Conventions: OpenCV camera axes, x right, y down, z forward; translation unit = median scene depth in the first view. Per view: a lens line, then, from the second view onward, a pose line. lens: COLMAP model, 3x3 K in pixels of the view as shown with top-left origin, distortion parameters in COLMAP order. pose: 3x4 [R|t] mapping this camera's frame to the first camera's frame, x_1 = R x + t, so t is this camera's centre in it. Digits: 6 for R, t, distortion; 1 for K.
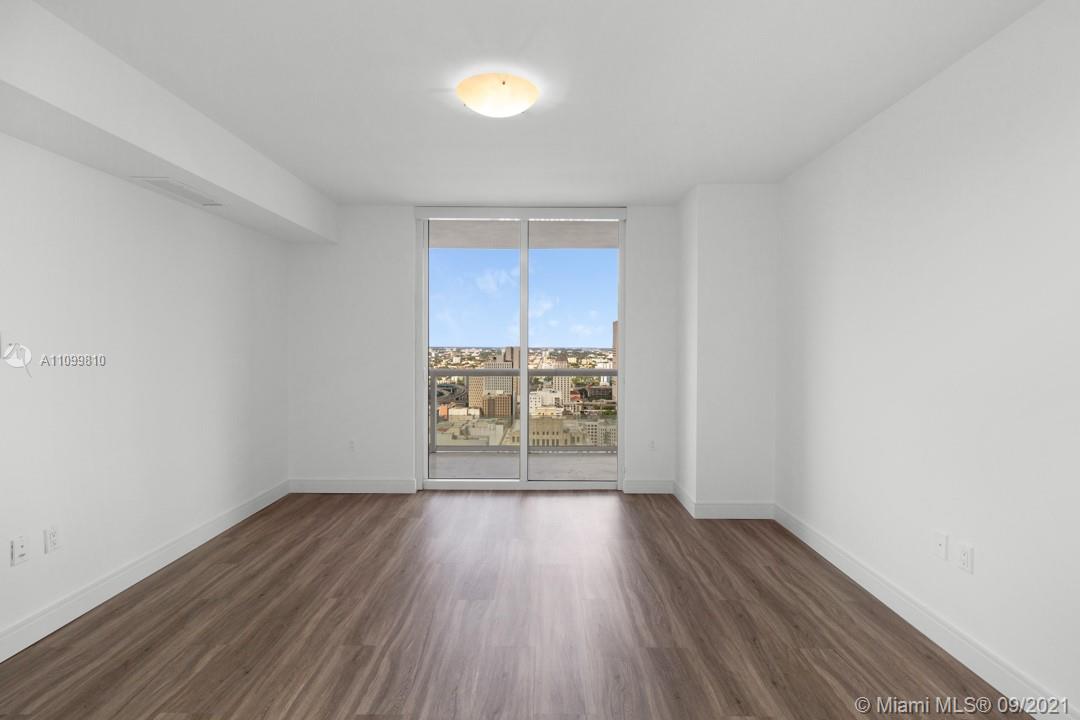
lens RADIAL K [[480.7, 0, 538.5], [0, 480.7, 350.5], [0, 0, 1]] dist [0.000208, -0.000167]
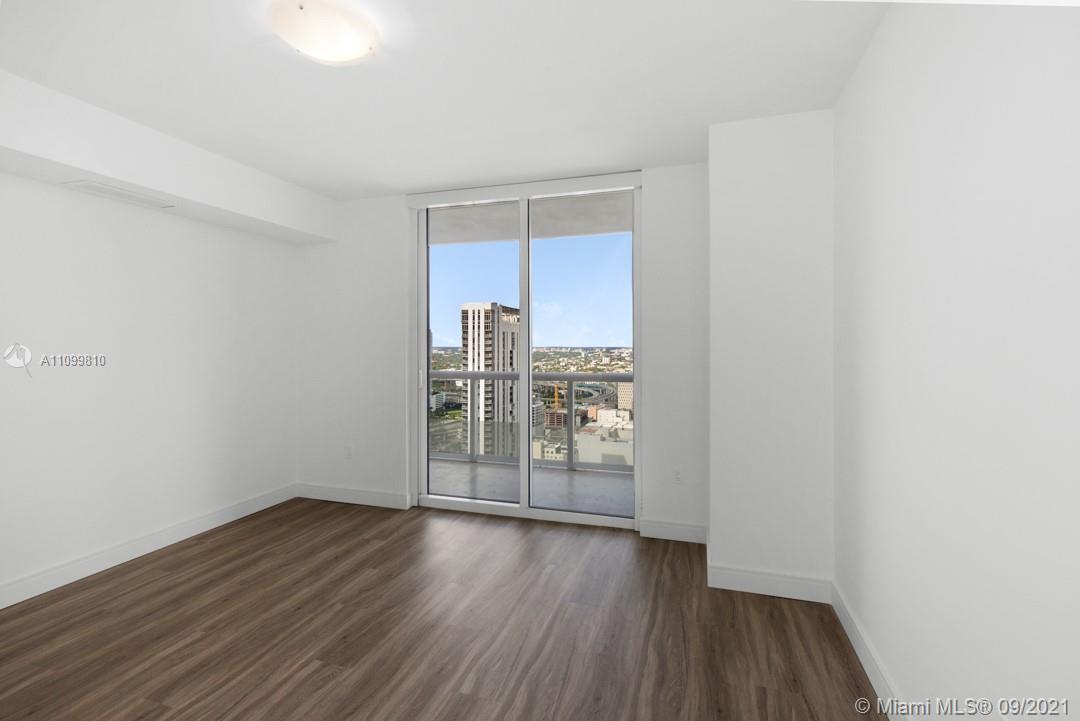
lens RADIAL K [[493.1, 0, 538.9], [0, 493.1, 350.8], [0, 0, 1]] dist [-0.000916, -0.000118]
pose [[0.954190, 0.001743, -0.299197, 0.308942], [-0.001677, 0.999998, 0.000475, -0.005438], [0.299197, 0.000049, 0.954191, 0.218554]]
